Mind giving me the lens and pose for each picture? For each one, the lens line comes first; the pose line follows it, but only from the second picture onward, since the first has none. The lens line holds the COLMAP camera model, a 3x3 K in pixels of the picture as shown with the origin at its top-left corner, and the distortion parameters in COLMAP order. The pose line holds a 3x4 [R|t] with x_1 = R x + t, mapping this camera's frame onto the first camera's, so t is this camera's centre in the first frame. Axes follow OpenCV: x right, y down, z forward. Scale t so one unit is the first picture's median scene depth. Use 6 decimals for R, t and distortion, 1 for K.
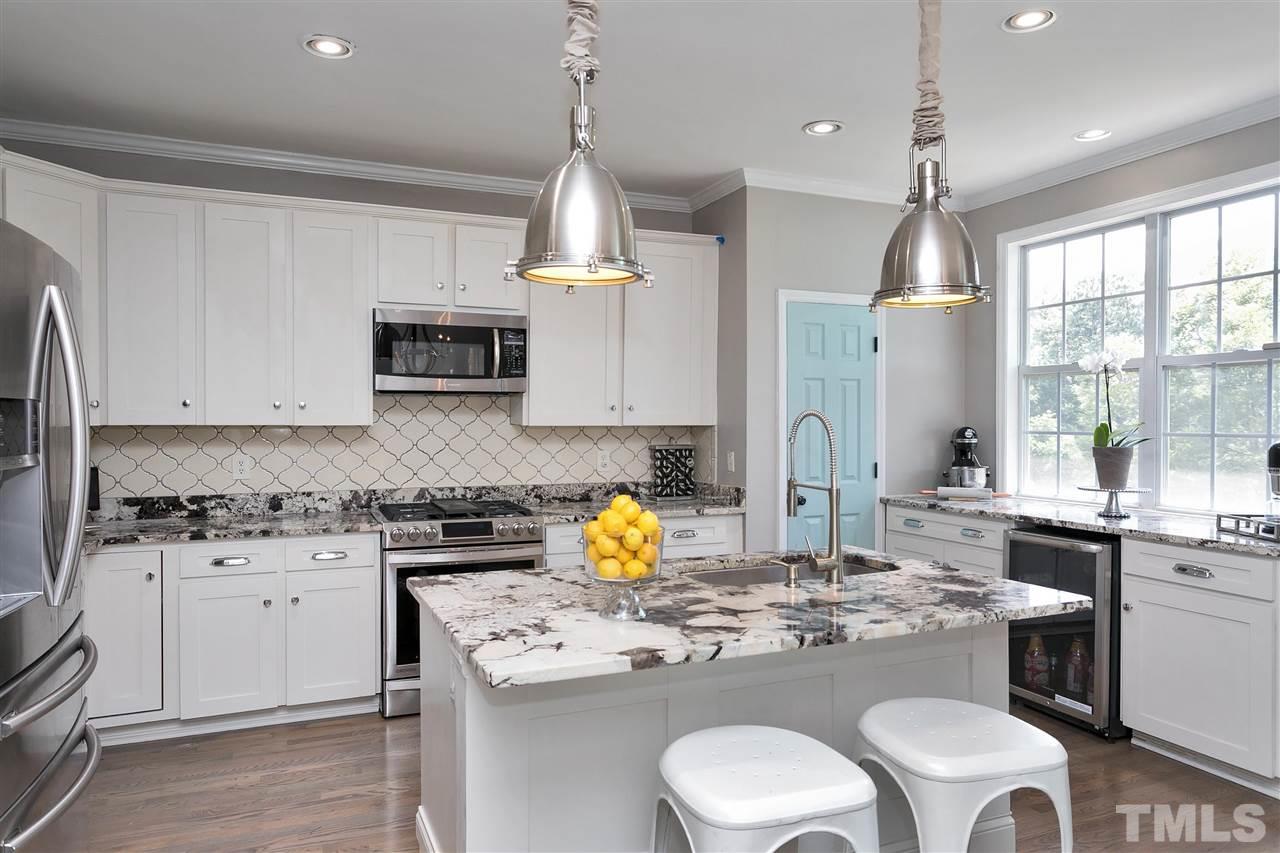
lens RADIAL K [[785.3, 0, 635.7], [0, 785.3, 419.8], [0, 0, 1]] dist [-0.002714, 0.001763]
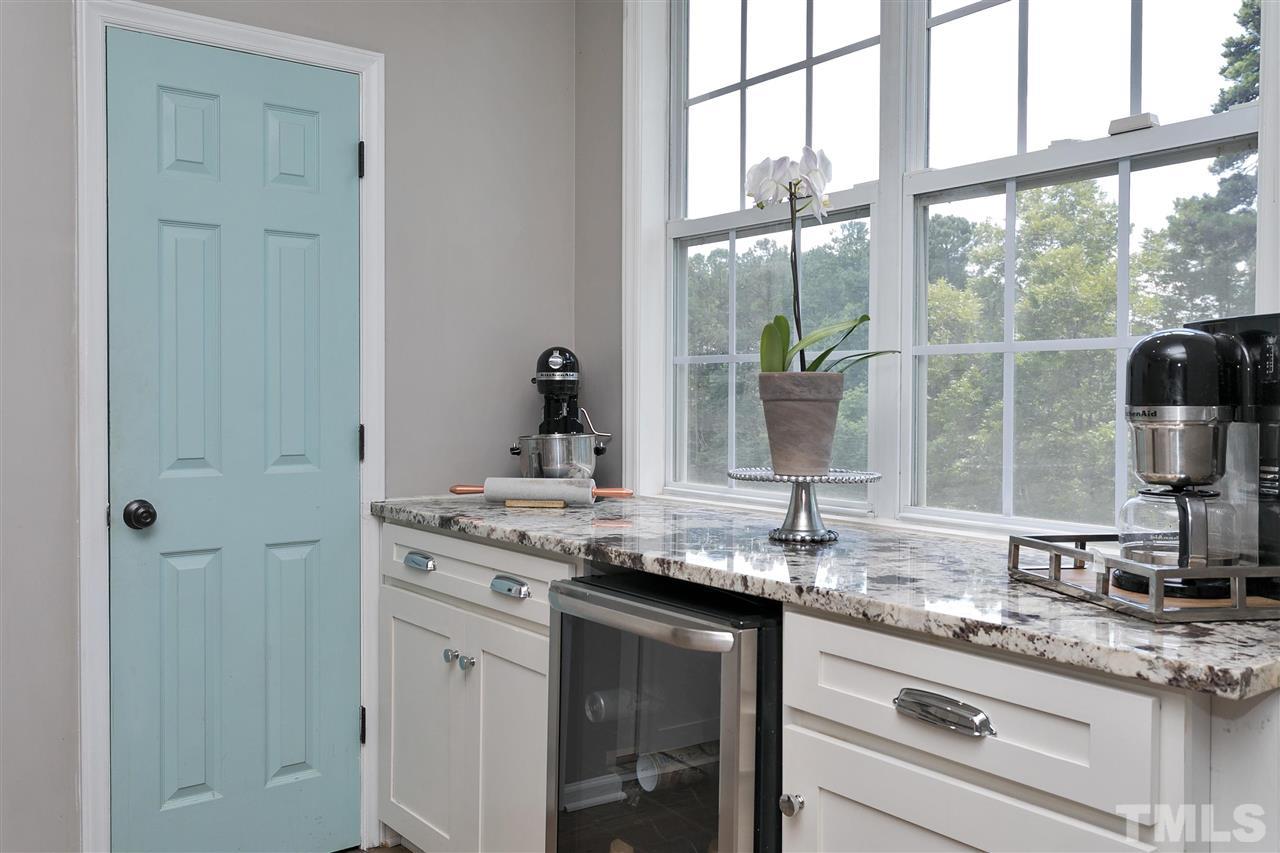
lens RADIAL K [[1058.7, 0, 638.3], [0, 1058.7, 376.3], [0, 0, 1]] dist [-0.000262, 0.001147]
pose [[0.962668, 0.012507, 0.270397, 0.382335], [-0.007840, 0.999801, -0.018332, 0.047982], [-0.270572, 0.015528, 0.962574, 0.494804]]
